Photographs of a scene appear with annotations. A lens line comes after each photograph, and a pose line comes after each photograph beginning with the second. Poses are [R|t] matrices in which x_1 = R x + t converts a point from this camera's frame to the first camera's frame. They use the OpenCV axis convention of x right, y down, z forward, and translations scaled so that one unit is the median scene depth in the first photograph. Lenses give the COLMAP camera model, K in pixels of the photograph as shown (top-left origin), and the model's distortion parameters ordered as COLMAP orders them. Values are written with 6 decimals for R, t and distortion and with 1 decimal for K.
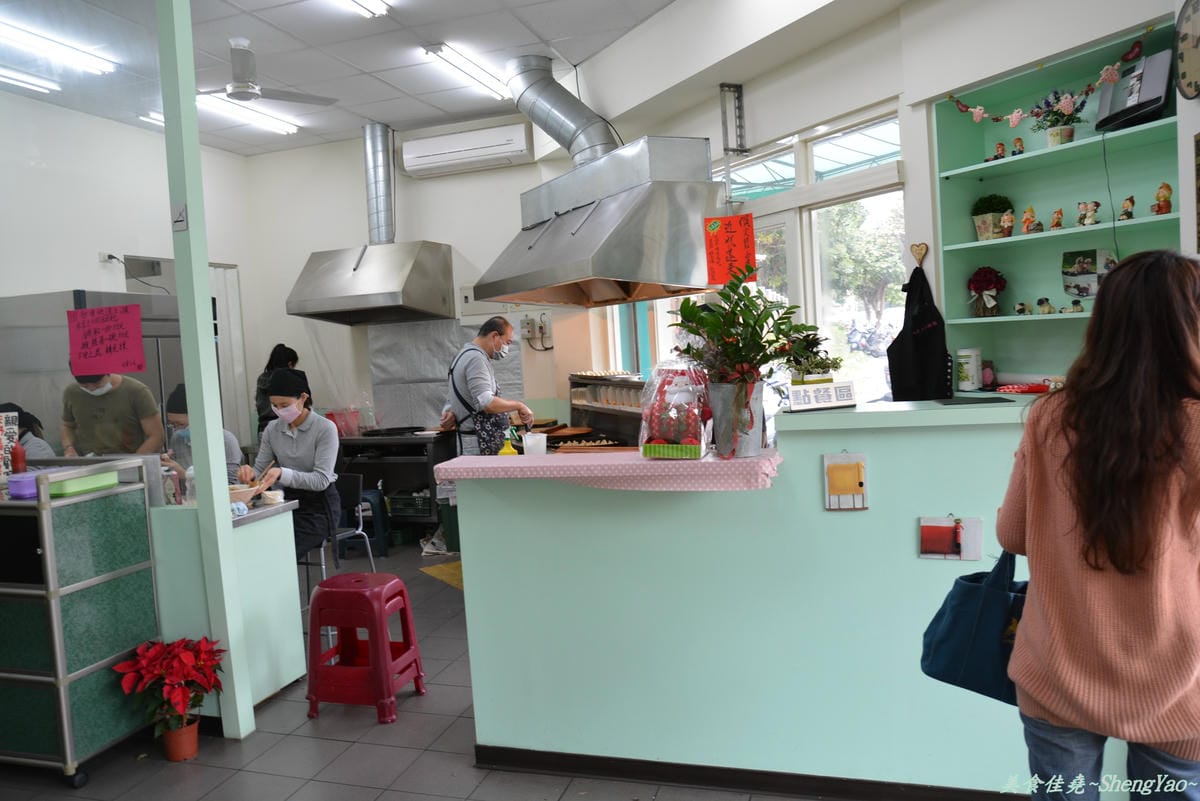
lens RADIAL K [[933.6, 0, 600.0], [0, 933.6, 400.5], [0, 0, 1]] dist [-0.090380, -0.000688]
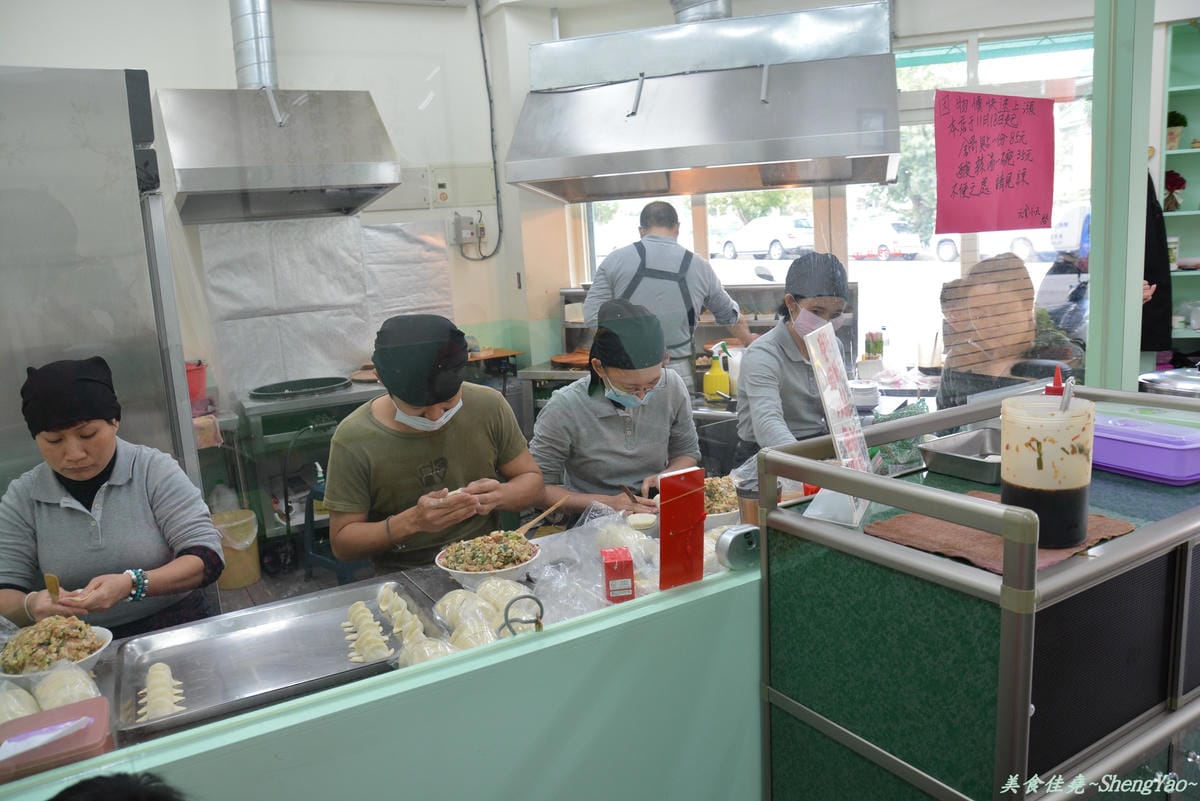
lens RADIAL K [[920.7, 0, 600.0], [0, 920.7, 400.5], [0, 0, 1]] dist [-0.109264, 0.003753]
pose [[0.697282, -0.110208, 0.708274, -0.952127], [0.069762, 0.993853, 0.085965, 0.004680], [-0.713394, -0.010532, 0.700684, 0.734483]]
